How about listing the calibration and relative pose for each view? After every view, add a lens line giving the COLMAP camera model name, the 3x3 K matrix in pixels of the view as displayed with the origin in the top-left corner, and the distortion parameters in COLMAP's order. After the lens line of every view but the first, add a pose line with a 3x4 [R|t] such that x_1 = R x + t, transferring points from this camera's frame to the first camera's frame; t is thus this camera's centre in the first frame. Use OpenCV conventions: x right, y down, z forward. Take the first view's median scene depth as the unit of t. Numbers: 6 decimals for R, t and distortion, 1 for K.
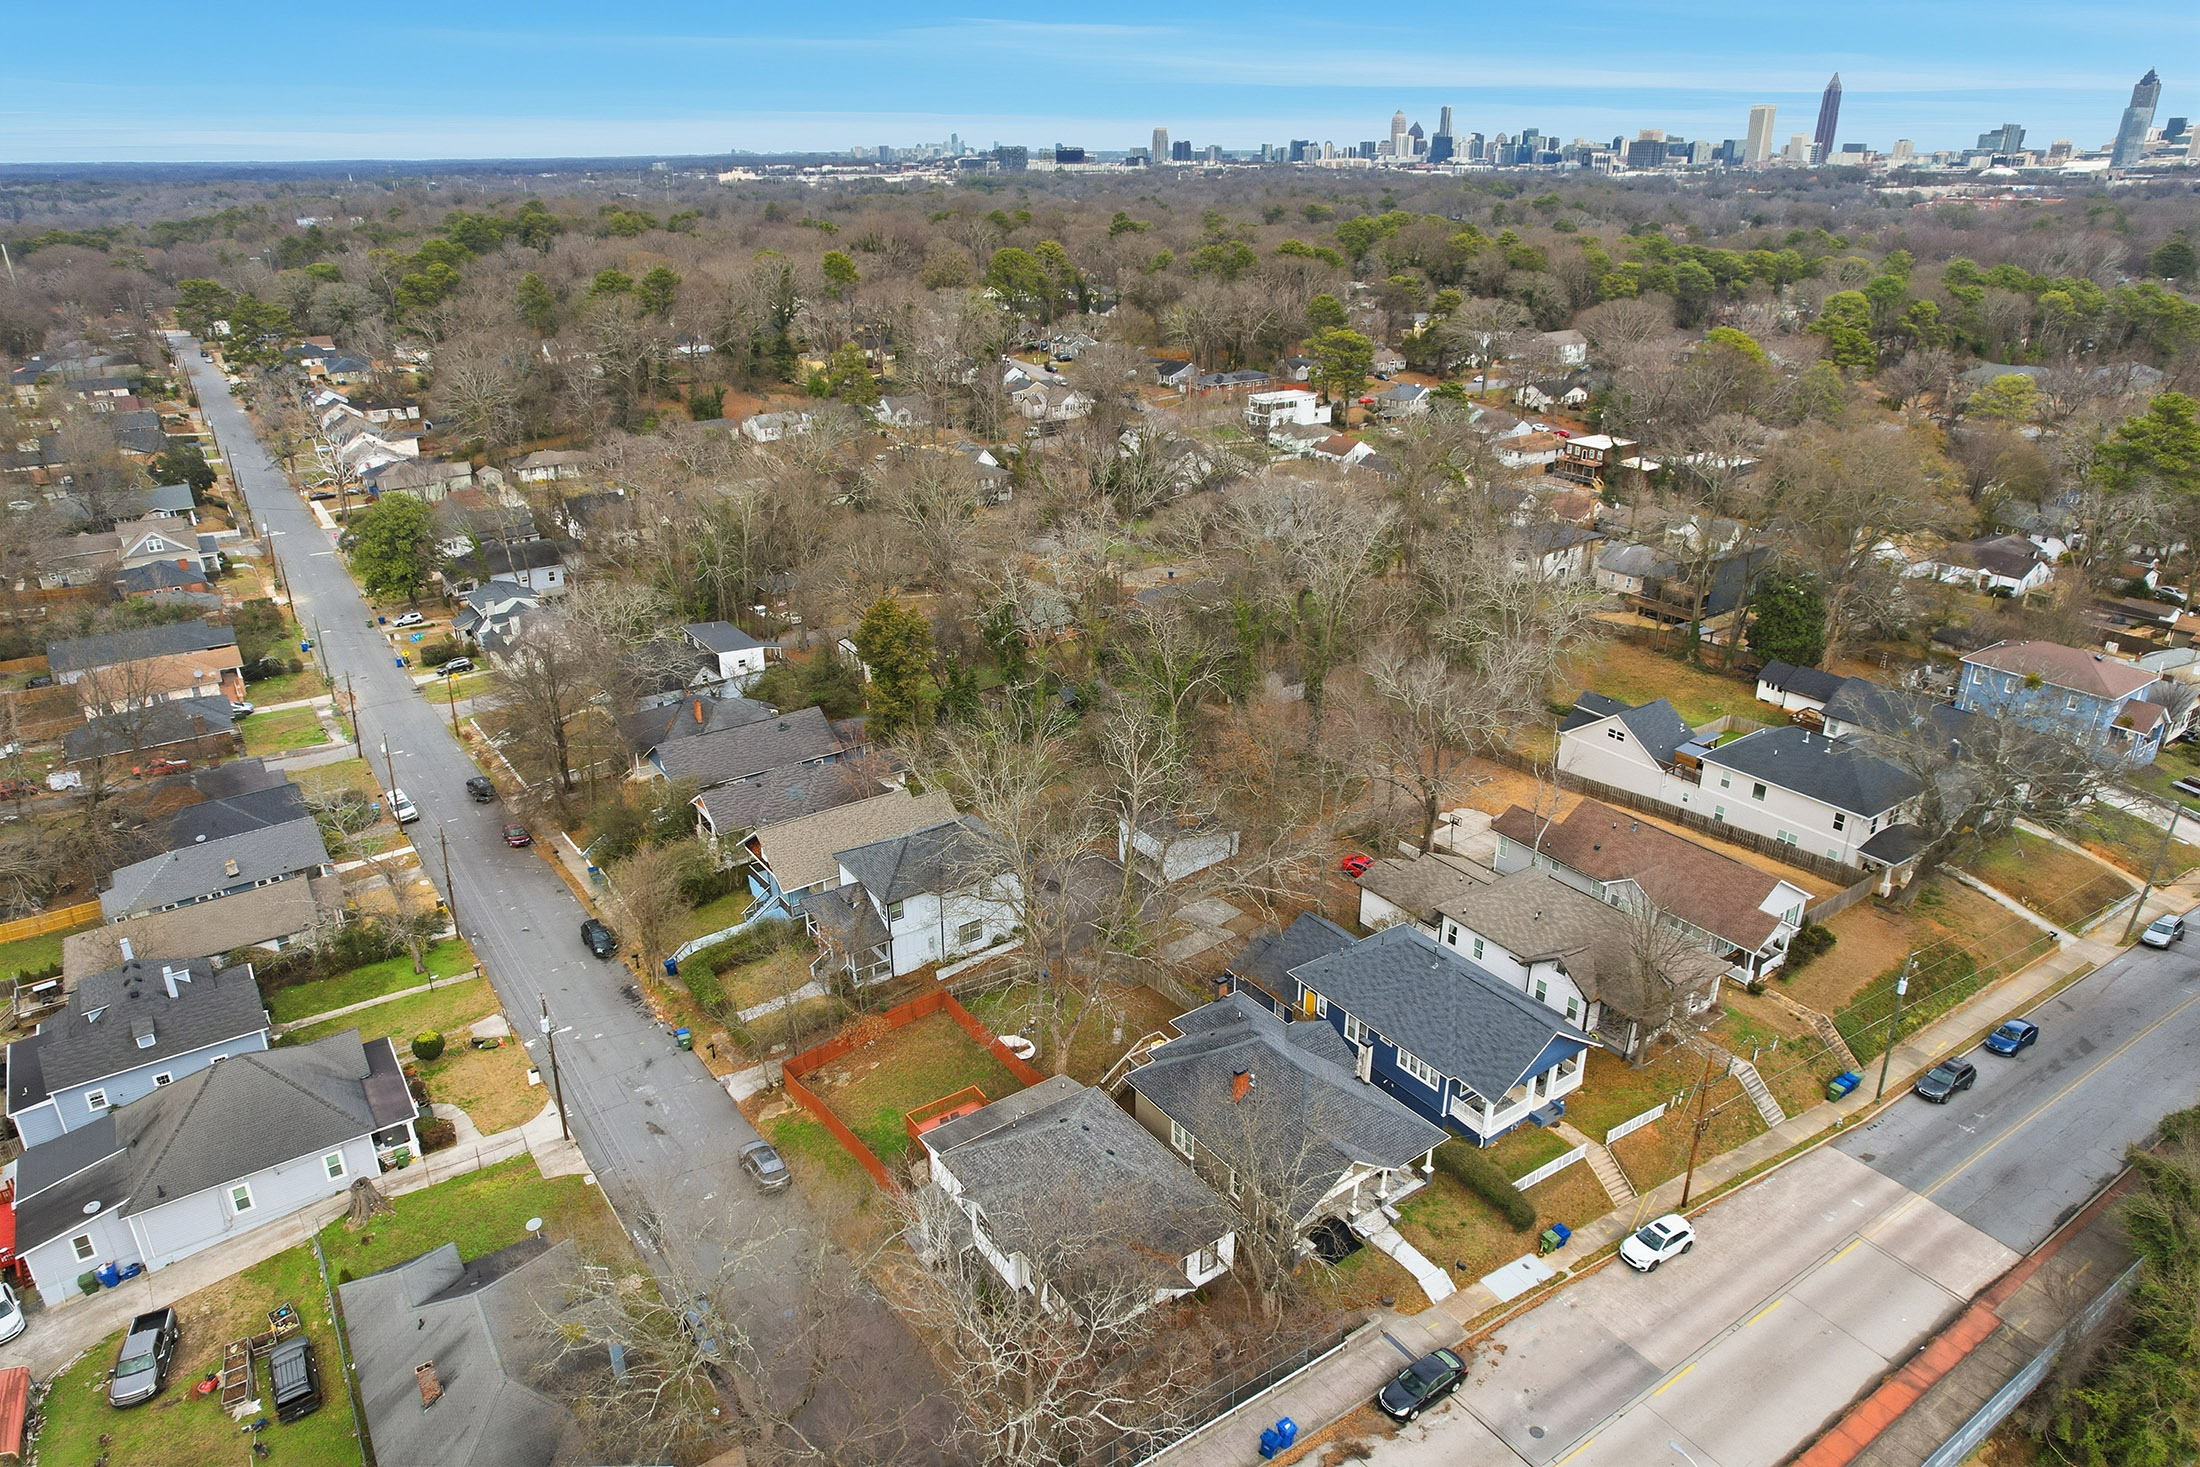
lens RADIAL K [[1413.9, 0, 1105.9], [0, 1413.9, 718.3], [0, 0, 1]] dist [-0.085656, 0.082754]
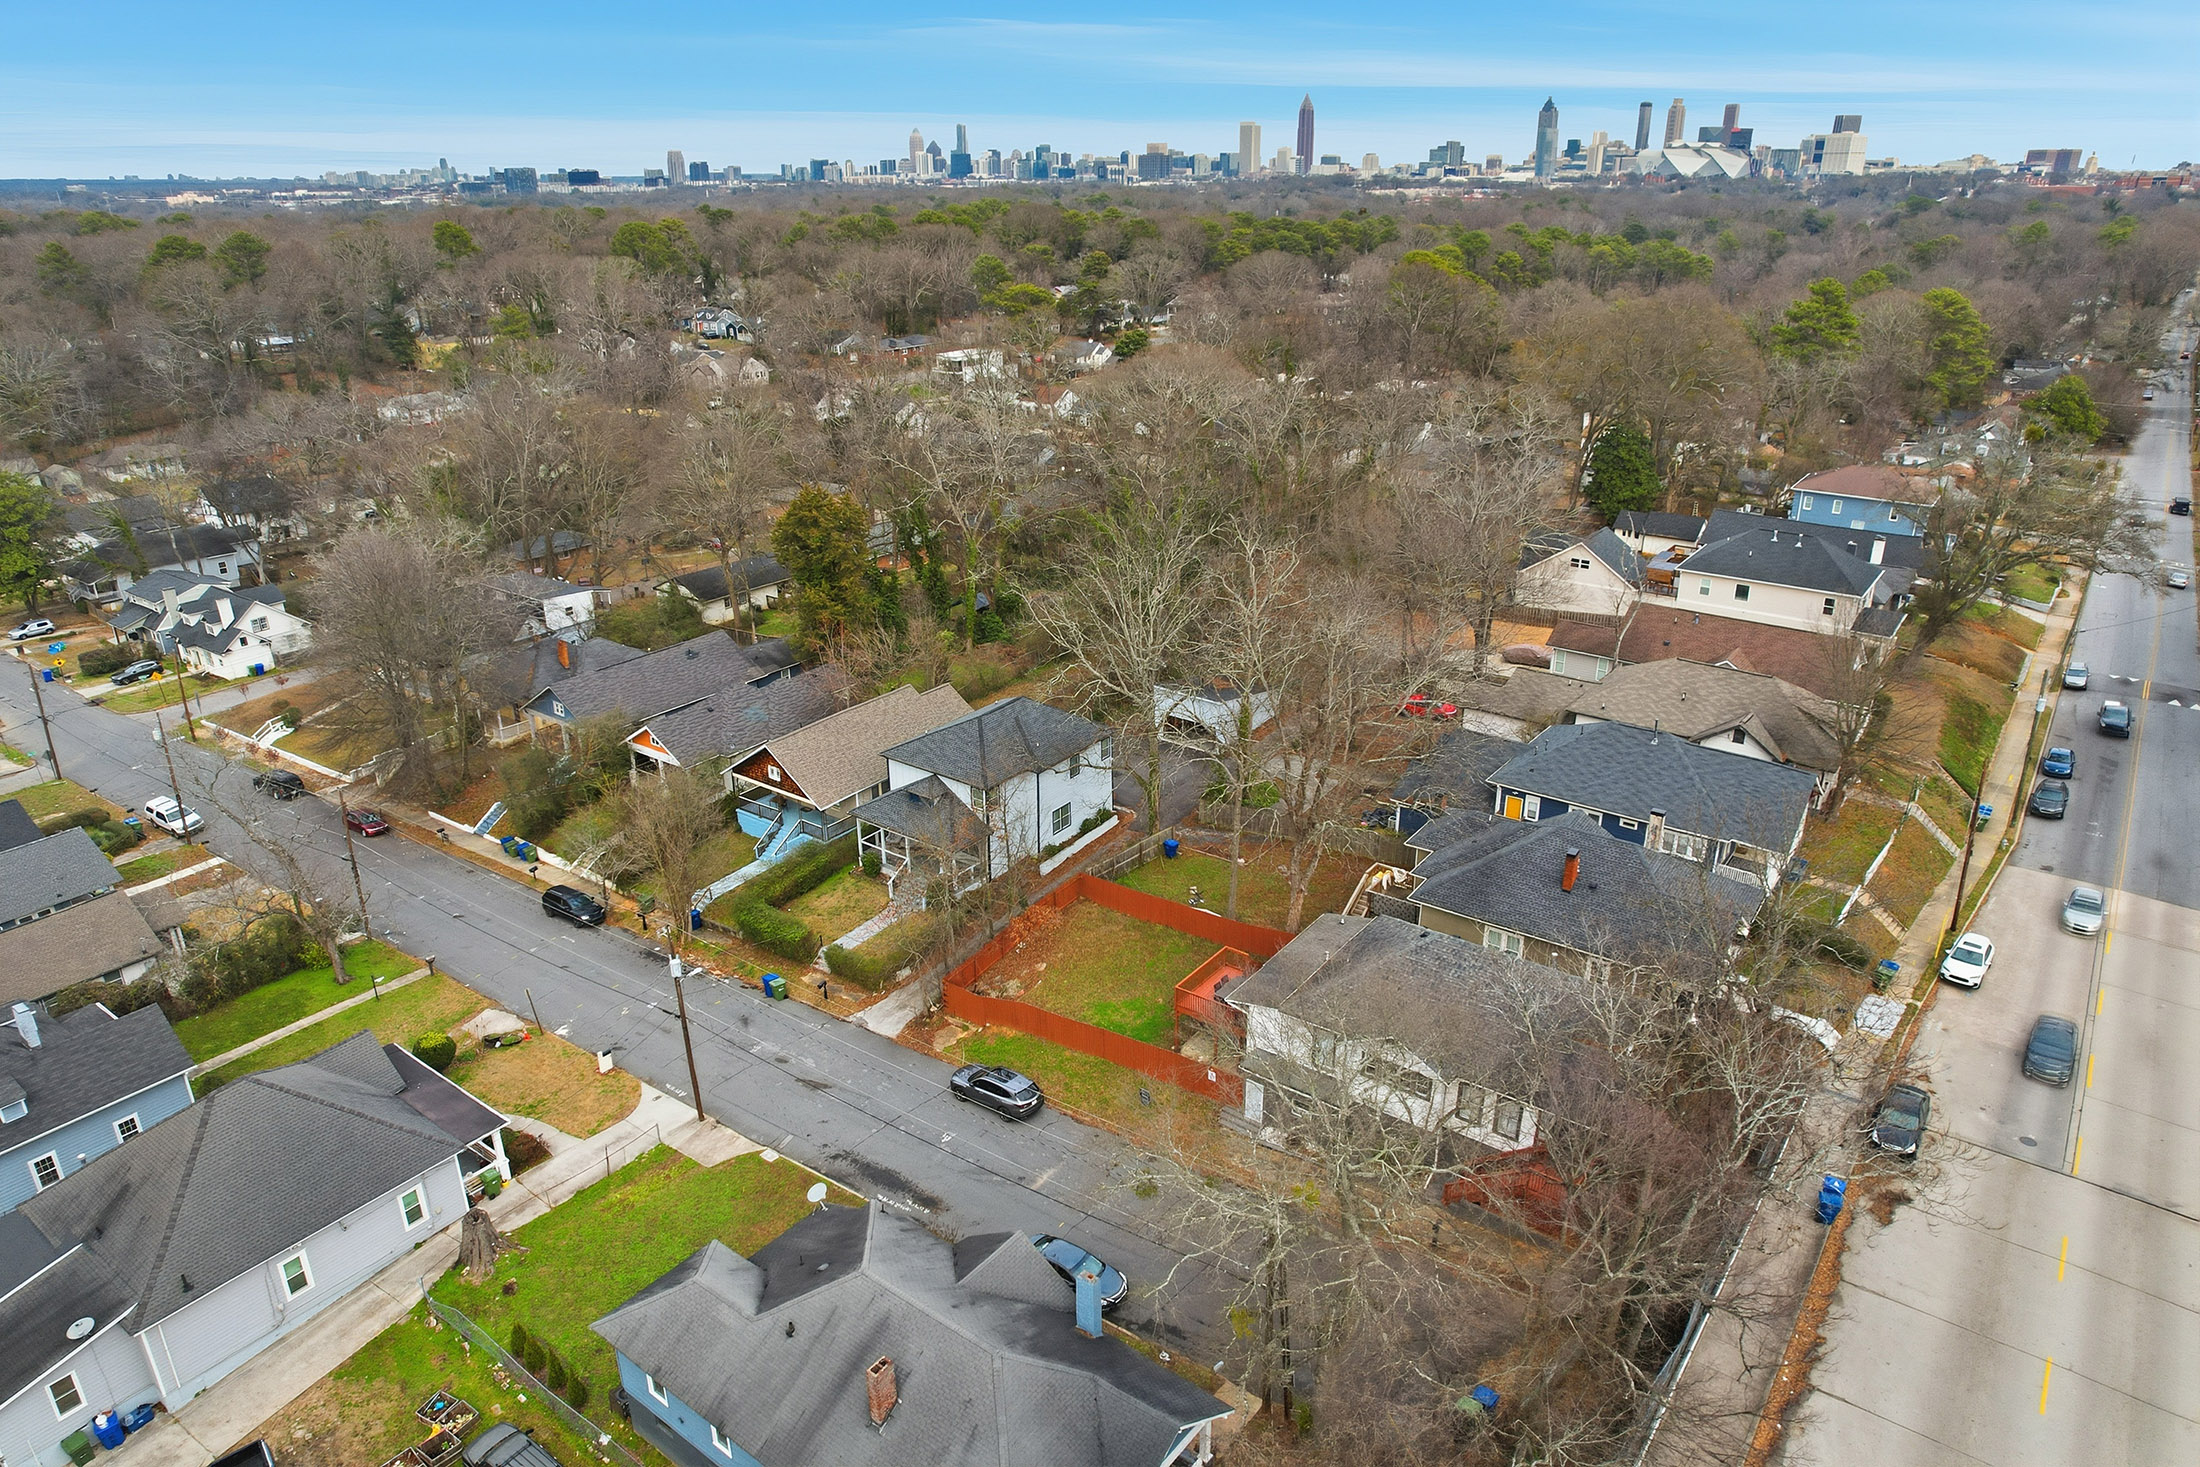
lens RADIAL K [[1413.9, 0, 1105.9], [0, 1413.9, 718.3], [0, 0, 1]] dist [-0.085656, 0.082754]
pose [[0.949189, -0.117212, 0.292065, -0.286248], [0.121152, 0.992623, 0.004624, 0.082316], [-0.290452, 0.030995, 0.956387, 0.151201]]
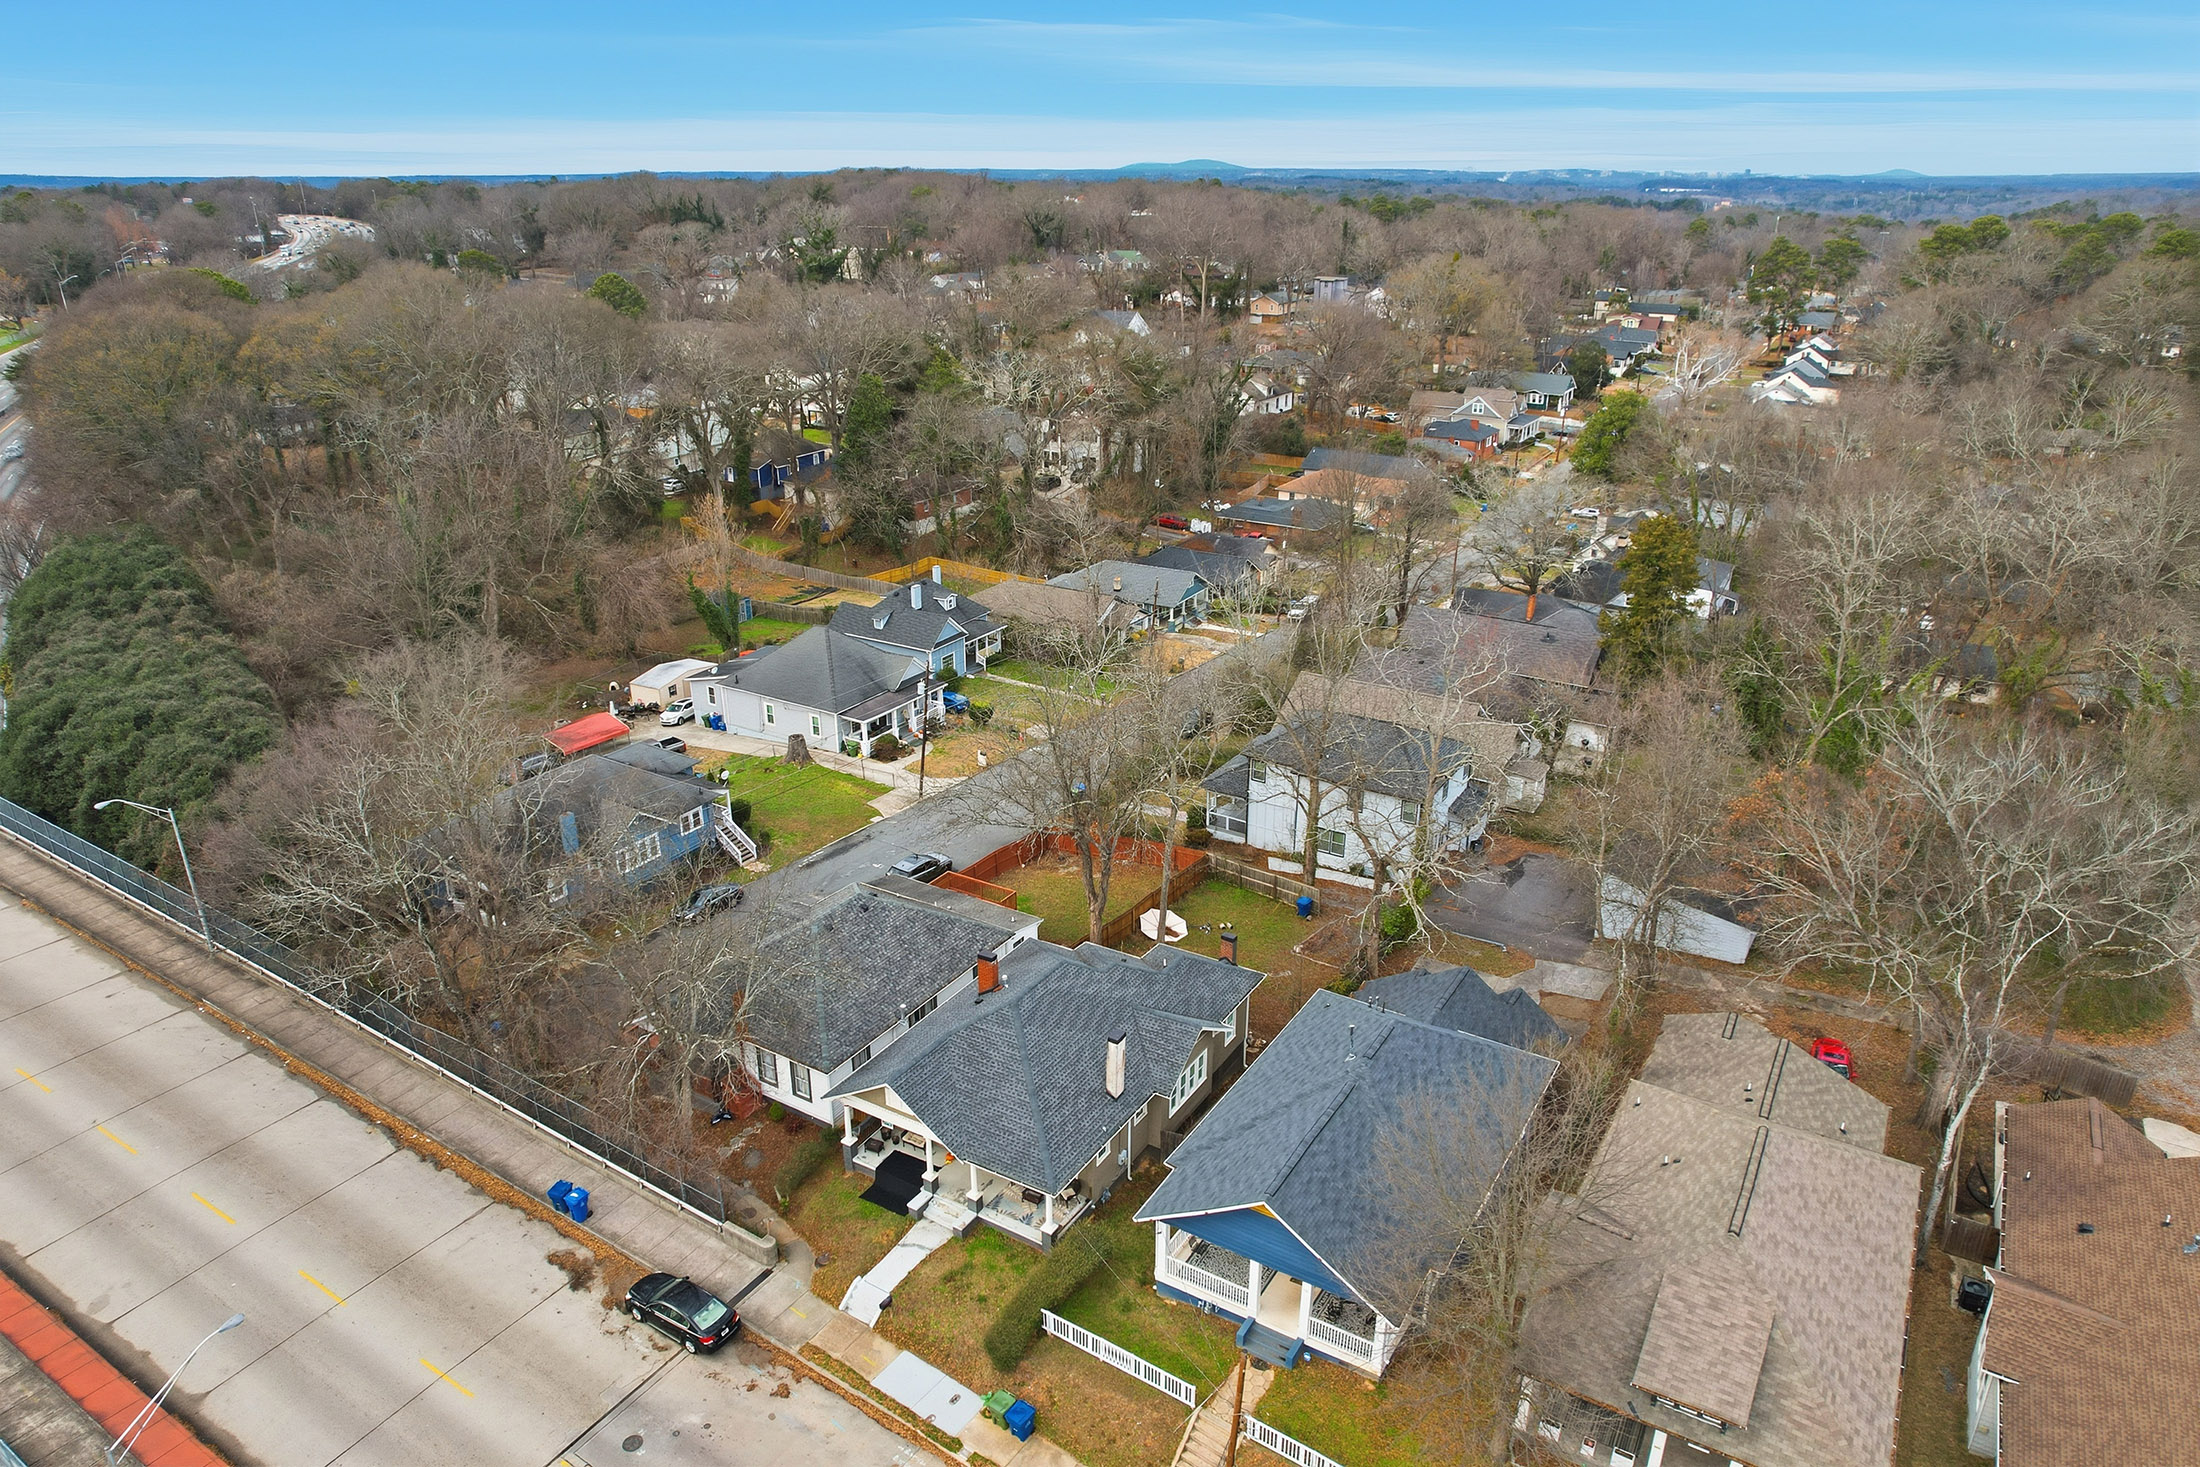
lens RADIAL K [[1413.9, 0, 1105.9], [0, 1413.9, 718.3], [0, 0, 1]] dist [-0.085656, 0.082754]
pose [[0.393328, 0.339453, -0.854438, 0.491826], [-0.346637, 0.915514, 0.204148, -0.035551], [0.851549, 0.215883, 0.477764, 0.428966]]
